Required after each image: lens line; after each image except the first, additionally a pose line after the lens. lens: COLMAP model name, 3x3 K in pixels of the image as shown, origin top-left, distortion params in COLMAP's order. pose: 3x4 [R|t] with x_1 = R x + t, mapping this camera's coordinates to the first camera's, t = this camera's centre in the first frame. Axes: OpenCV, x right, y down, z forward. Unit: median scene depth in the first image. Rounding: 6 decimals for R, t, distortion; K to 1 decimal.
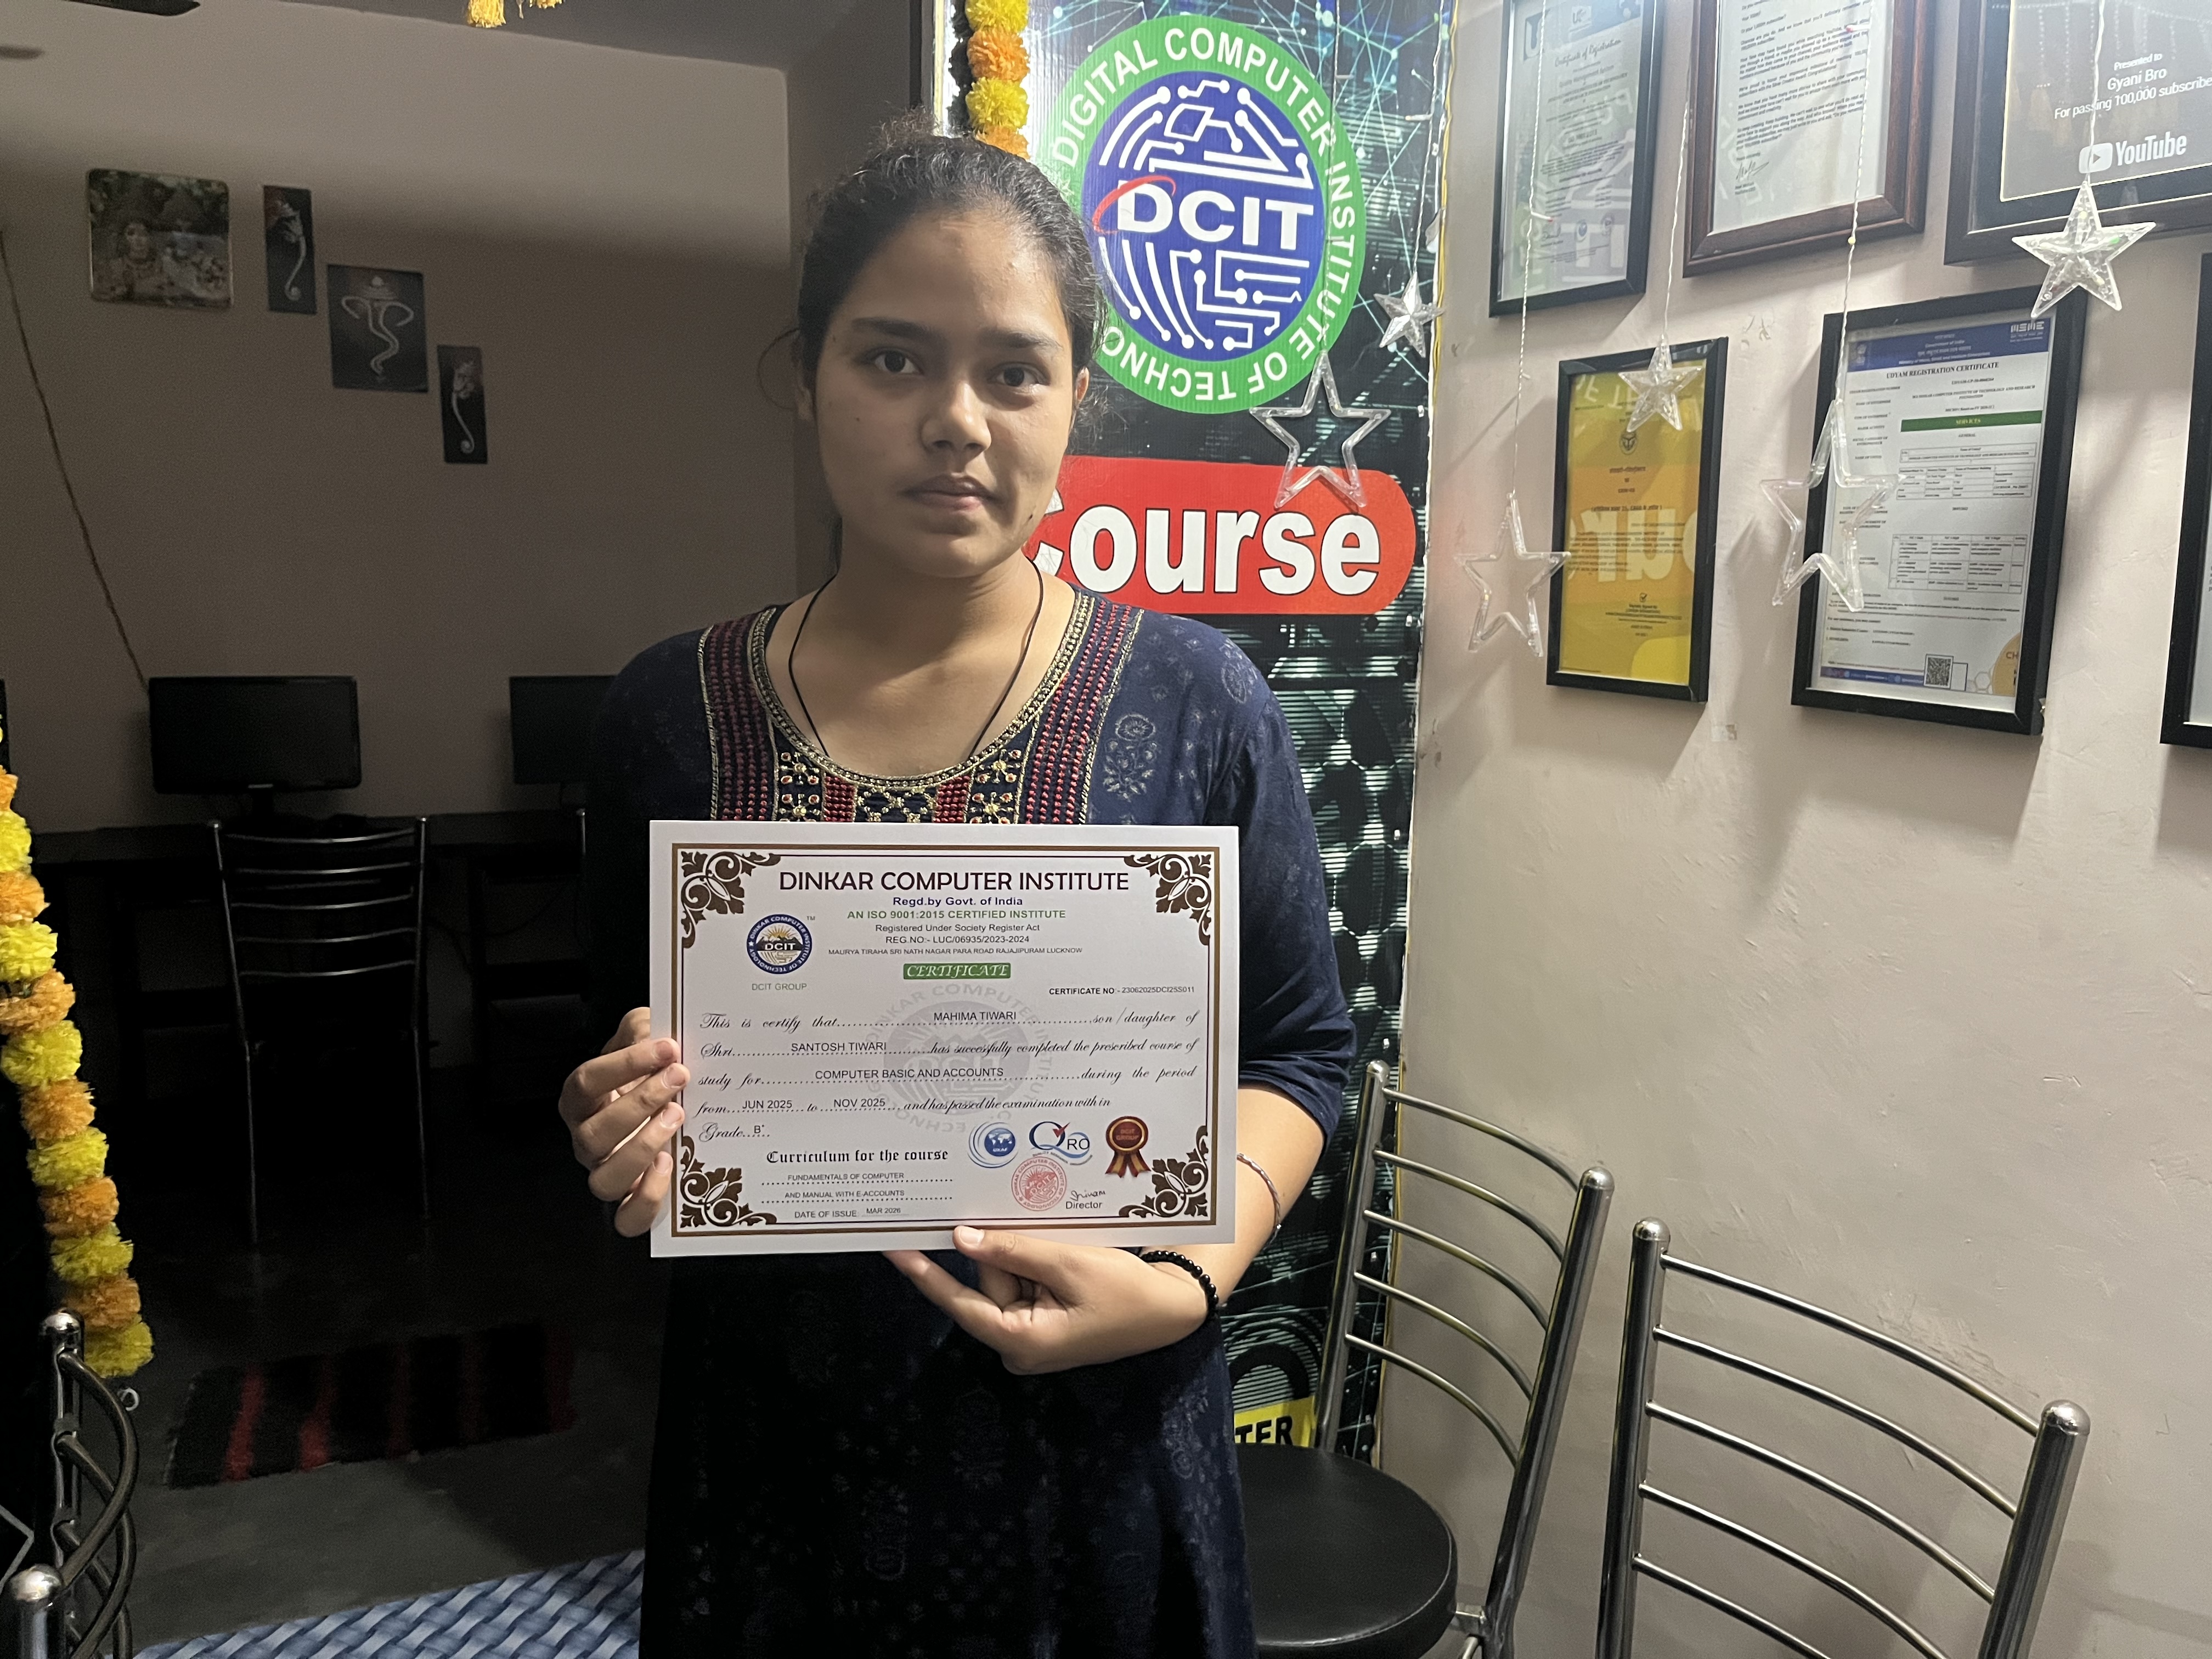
lens RADIAL K [[1683.1, 0, 1115.3], [0, 1683.1, 829.5], [0, 0, 1]] dist [0.064618, -0.094443]
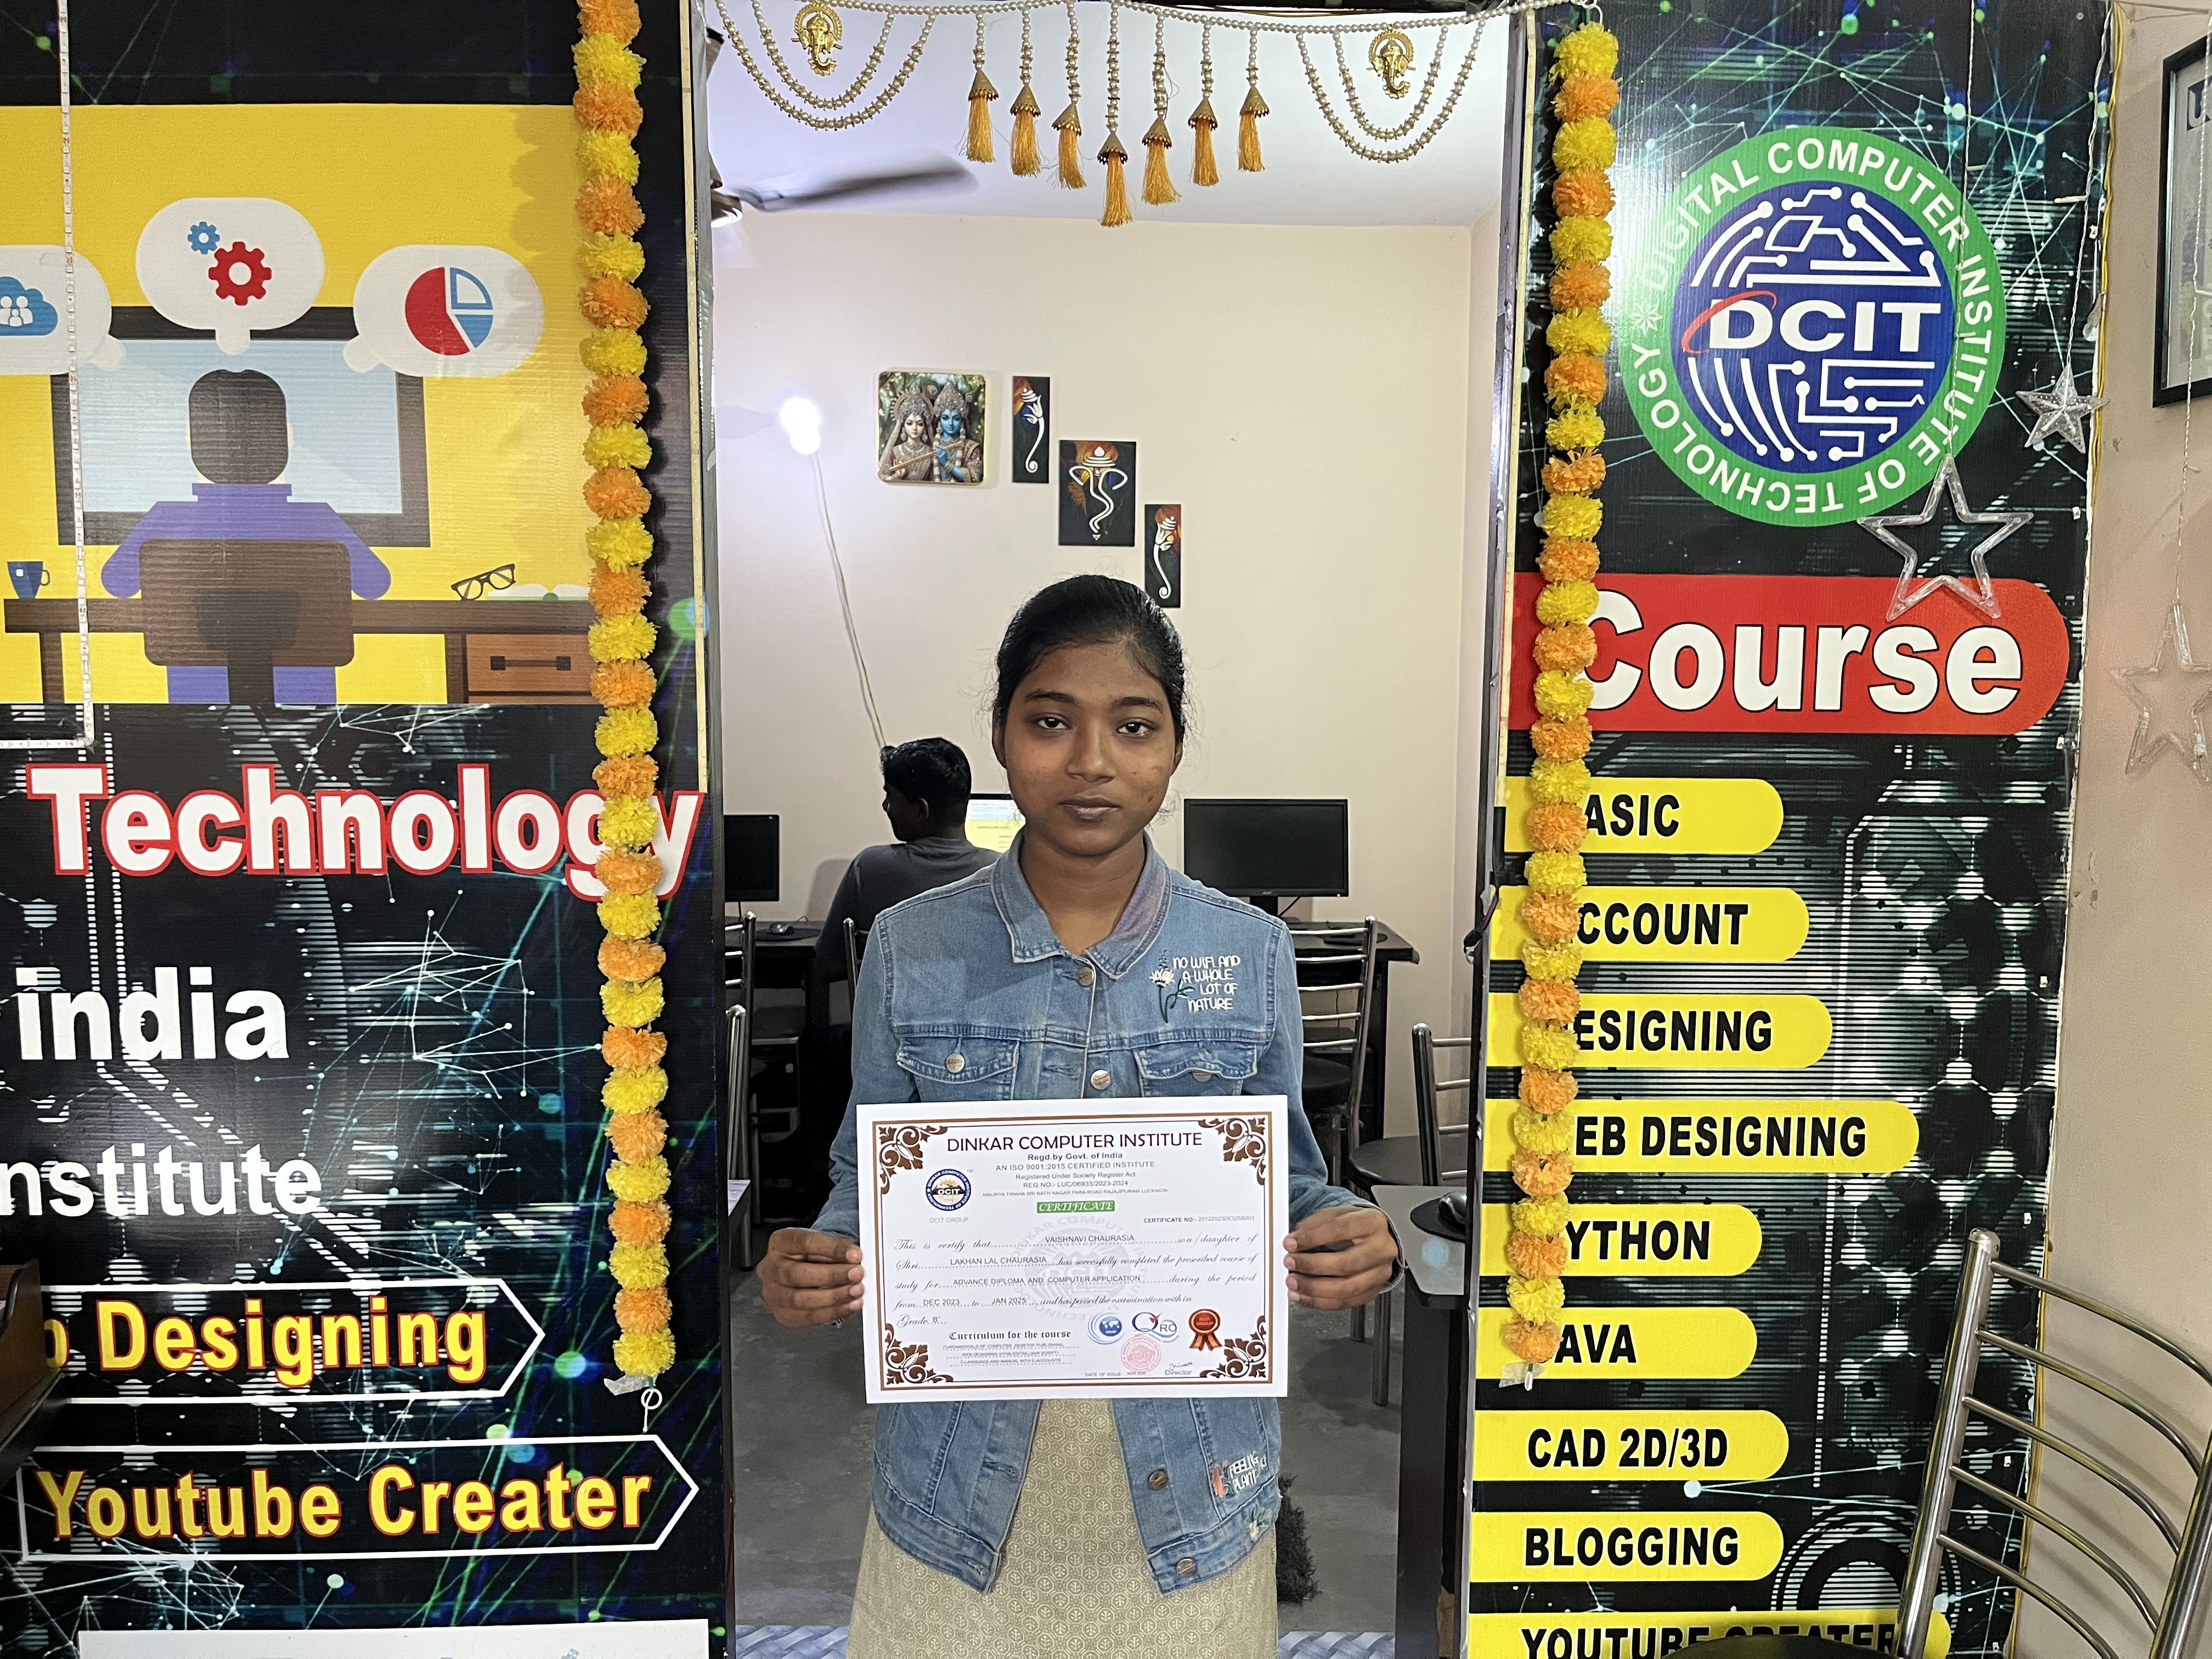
lens RADIAL K [[1683.1, 0, 1115.7], [0, 1683.1, 841.0], [0, 0, 1]] dist [0.064618, -0.094443]
pose [[0.916283, 0.027623, -0.399578, 0.084192], [-0.056313, 0.996594, -0.060238, 0.011769], [0.396553, 0.077696, 0.914718, -0.021641]]
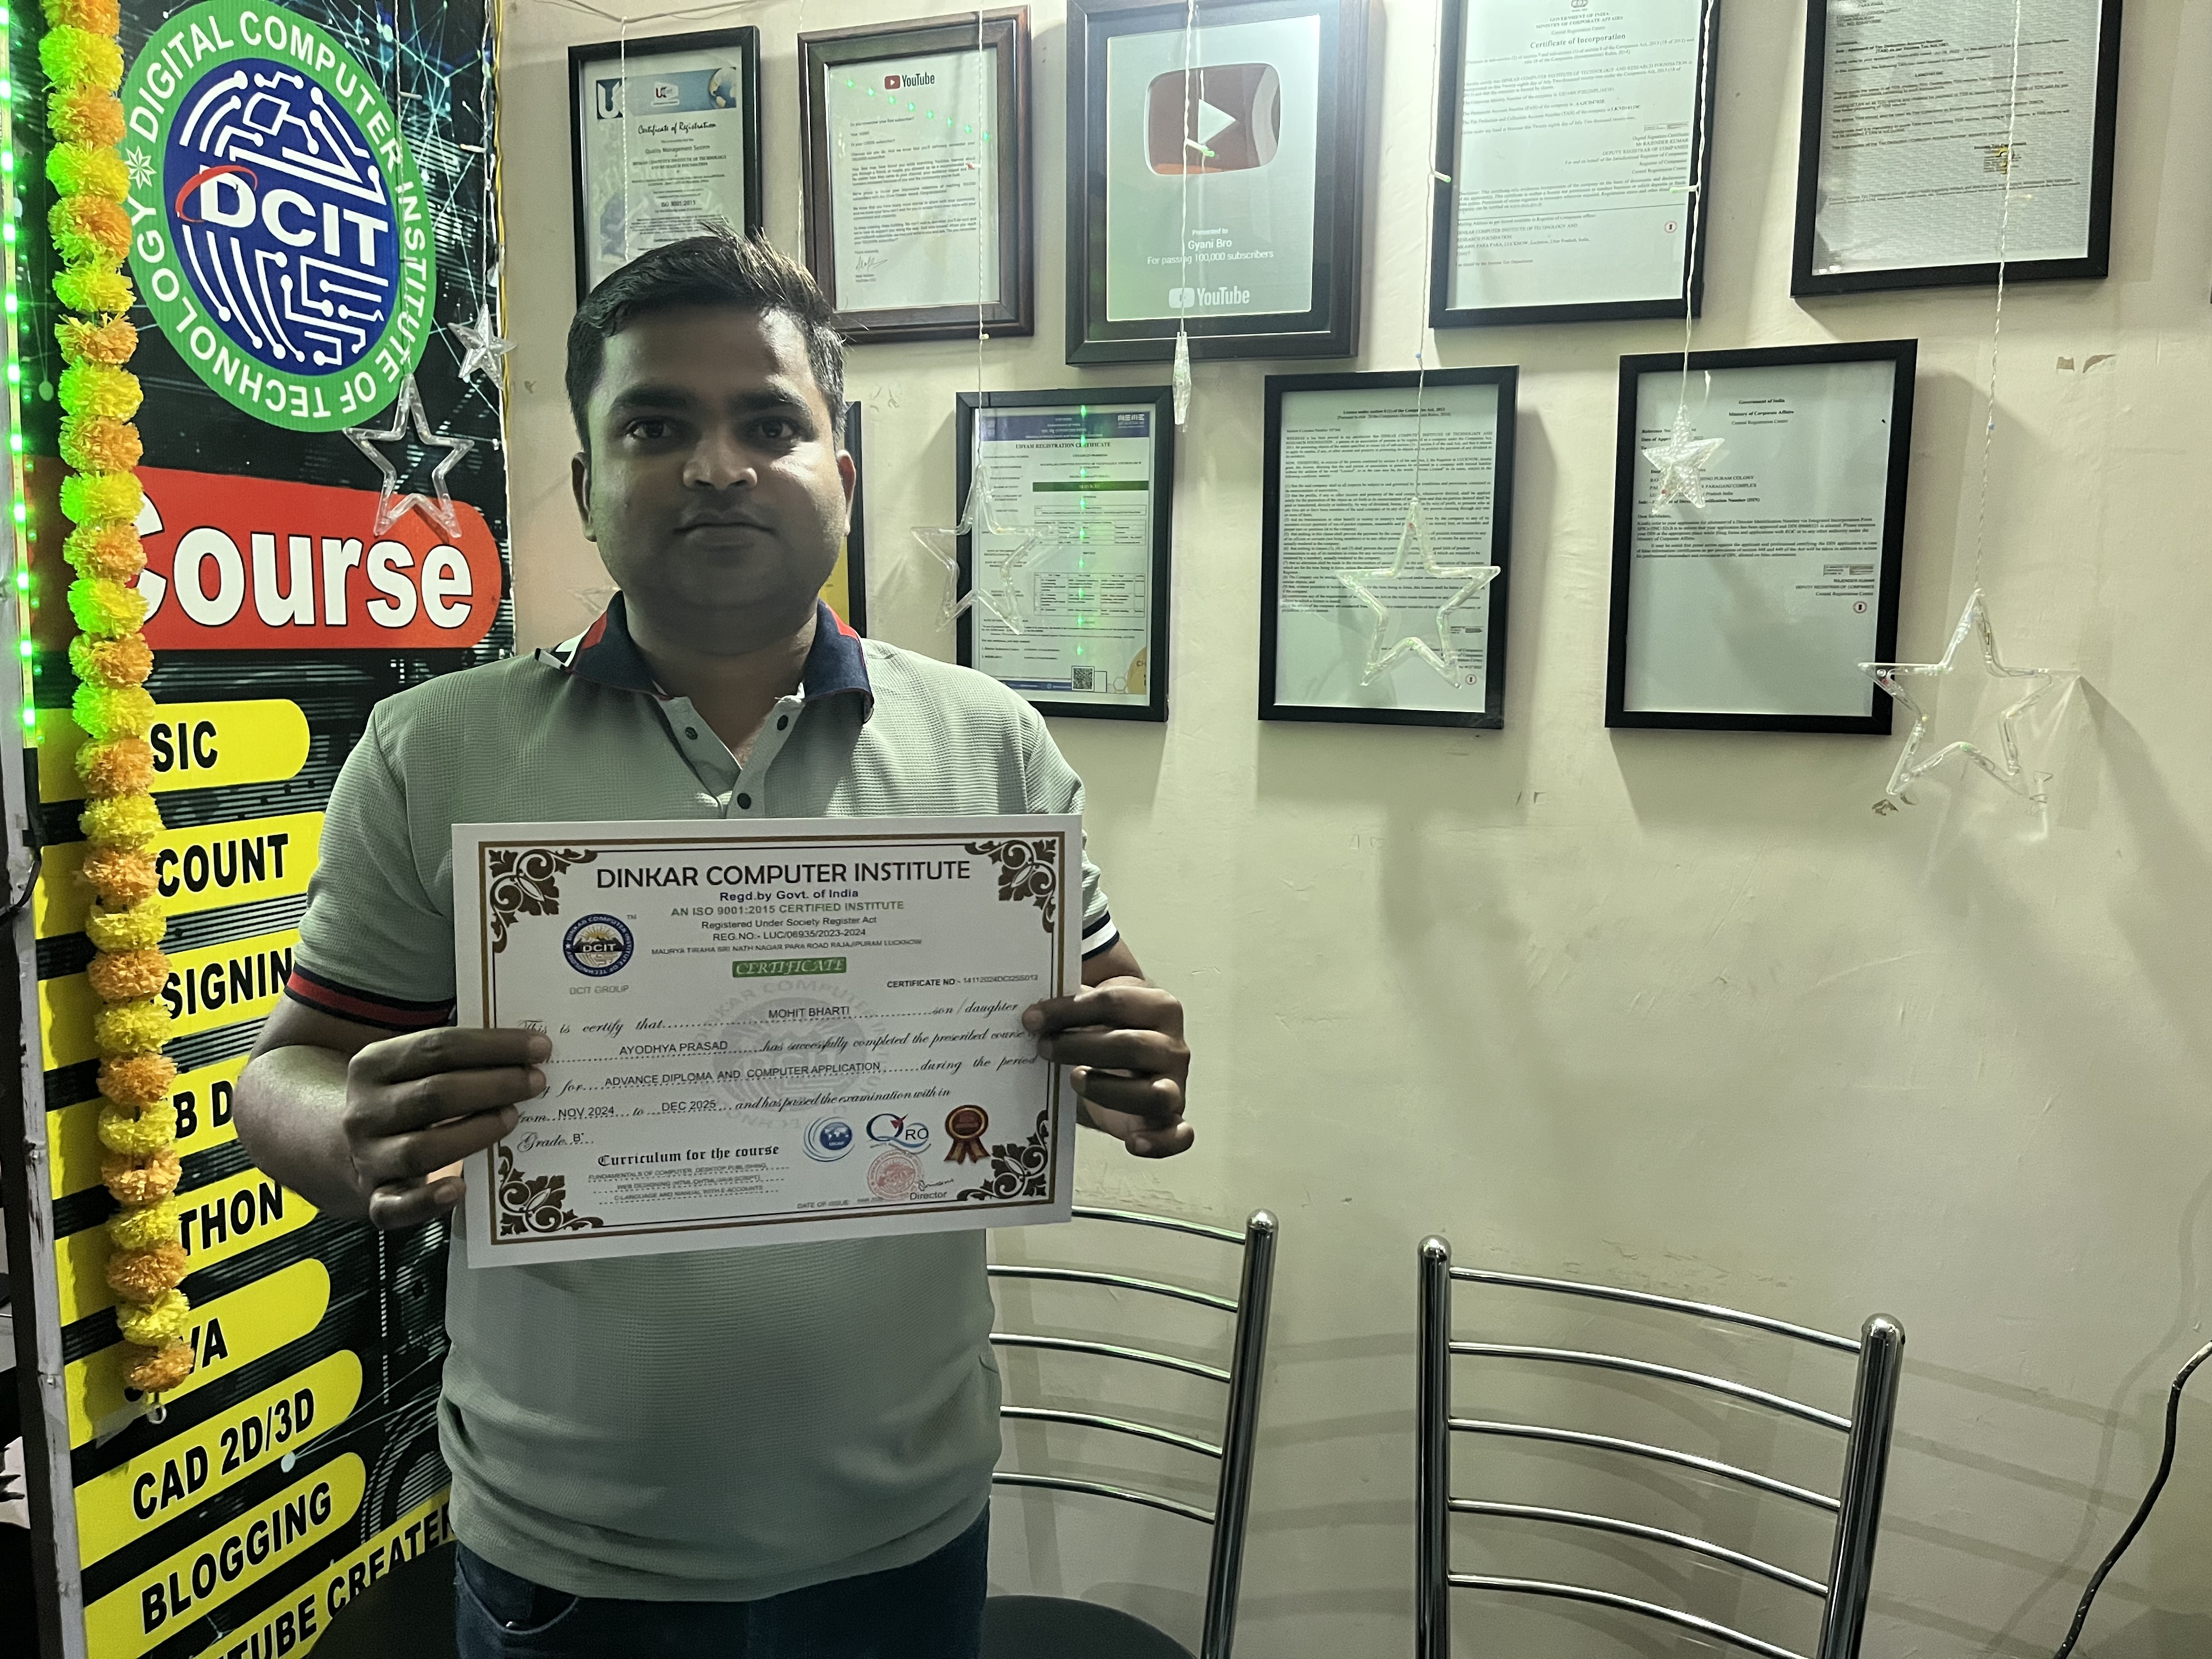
lens RADIAL K [[1683.1, 0, 1111.3], [0, 1683.1, 837.0], [0, 0, 1]] dist [0.064618, -0.094443]
pose [[0.714930, -0.097270, 0.692397, -0.292688], [0.112842, 0.993346, 0.023034, -0.000161], [-0.690030, 0.061664, 0.721149, 0.049679]]
